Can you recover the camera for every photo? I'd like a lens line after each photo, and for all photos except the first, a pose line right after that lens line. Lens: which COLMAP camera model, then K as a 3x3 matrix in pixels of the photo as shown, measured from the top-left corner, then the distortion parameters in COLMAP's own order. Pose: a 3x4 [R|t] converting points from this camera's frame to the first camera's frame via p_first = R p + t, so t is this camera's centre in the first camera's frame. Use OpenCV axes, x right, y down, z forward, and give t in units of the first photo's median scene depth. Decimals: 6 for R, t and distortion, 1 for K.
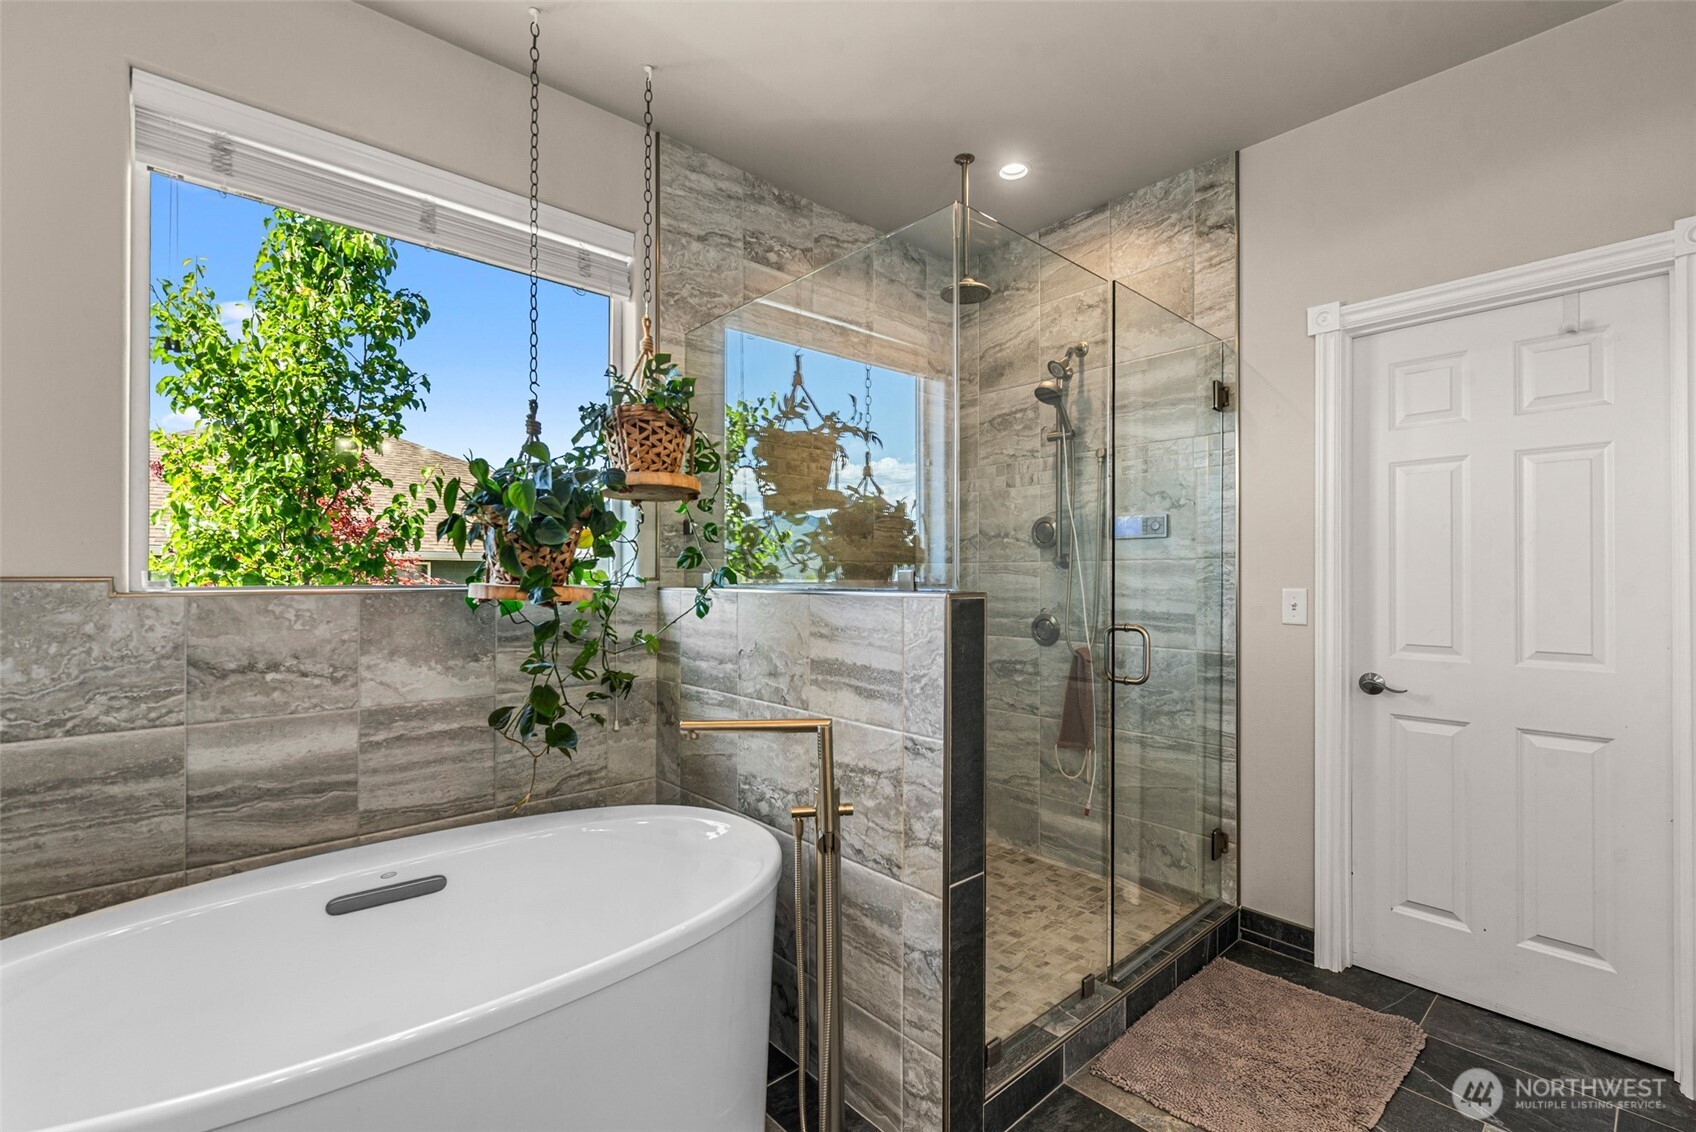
lens RADIAL K [[751.1, 0, 853.4], [0, 751.1, 575.0], [0, 0, 1]] dist [0.000949, 0.000376]
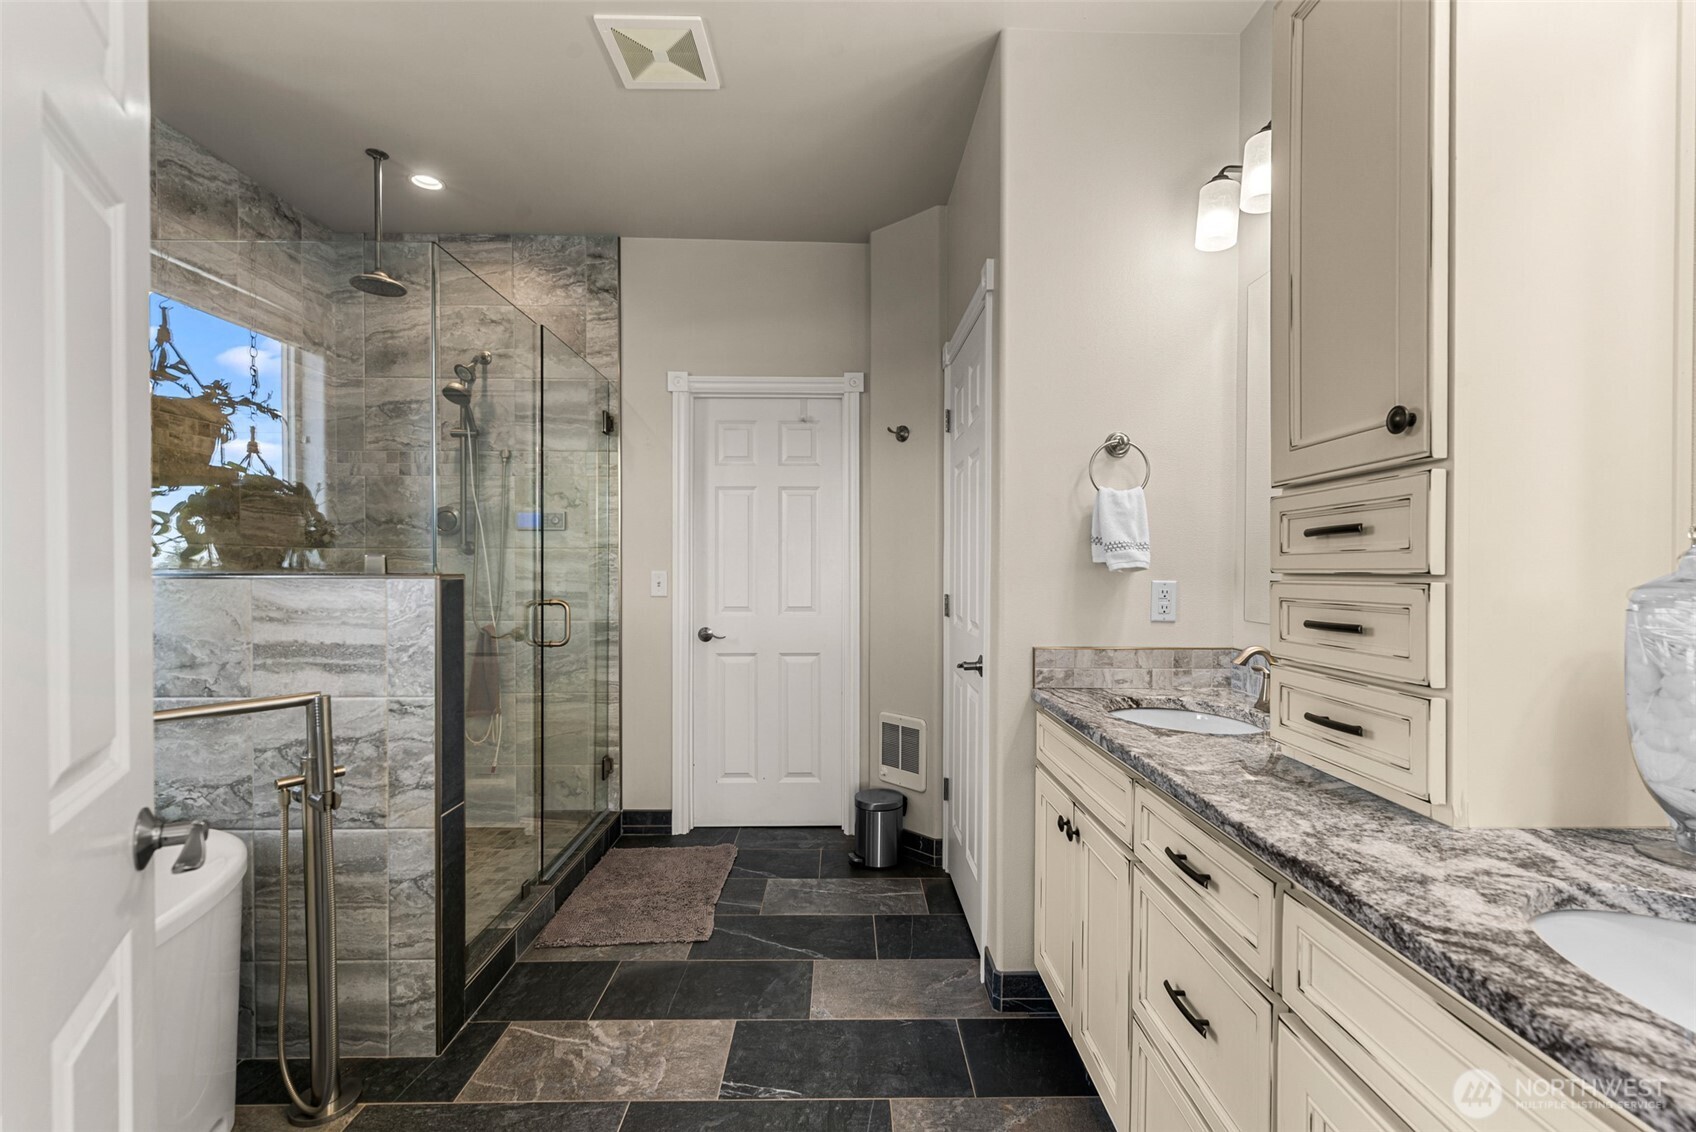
lens RADIAL K [[751.1, 0, 839.5], [0, 751.1, 568.0], [0, 0, 1]] dist [0.000949, 0.000376]
pose [[0.679131, -0.003460, 0.734009, -0.209593], [-0.003114, 0.999966, 0.007595, 0.000844], [-0.734011, -0.007444, 0.679097, -0.192250]]
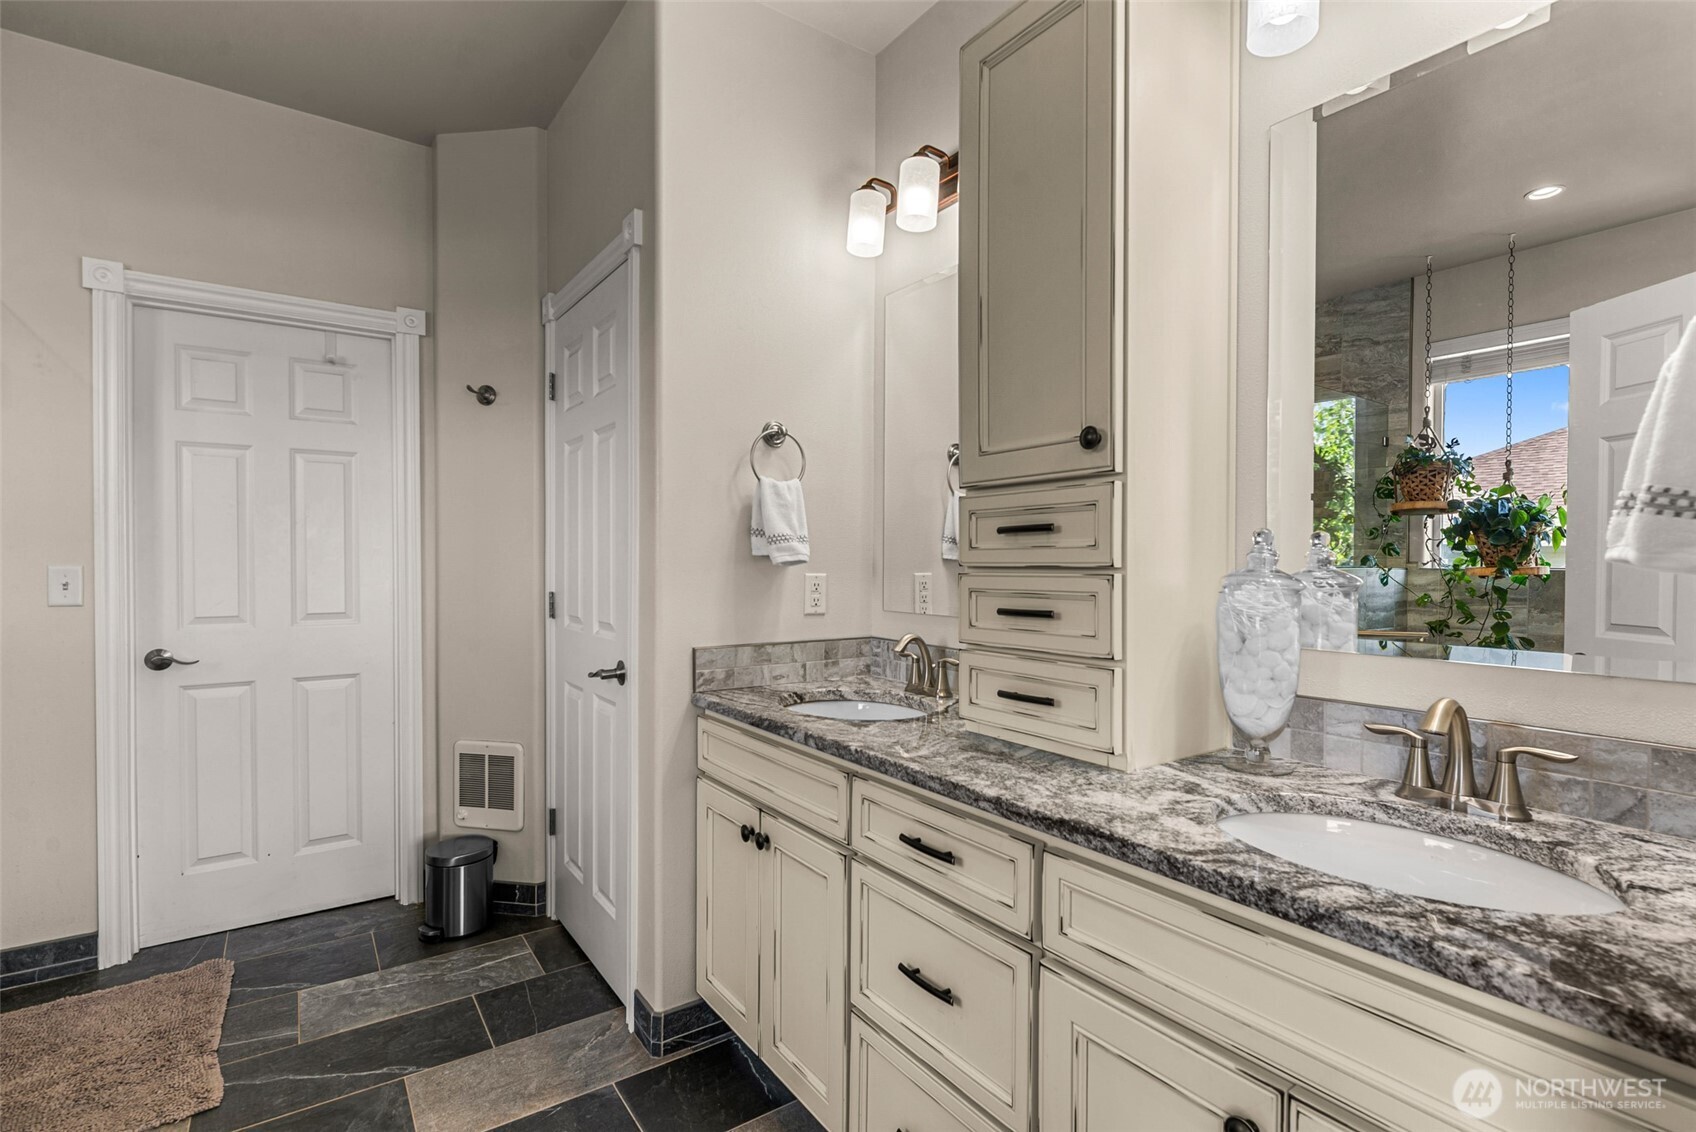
lens RADIAL K [[811.5, 0, 854.4], [0, 811.5, 566.0], [0, 0, 1]] dist [-0.000345, -0.002143]
pose [[0.130153, -0.010442, 0.991439, -0.245735], [-0.007354, 0.999907, 0.011497, 0.000831], [-0.991467, -0.008787, 0.130064, -0.054137]]
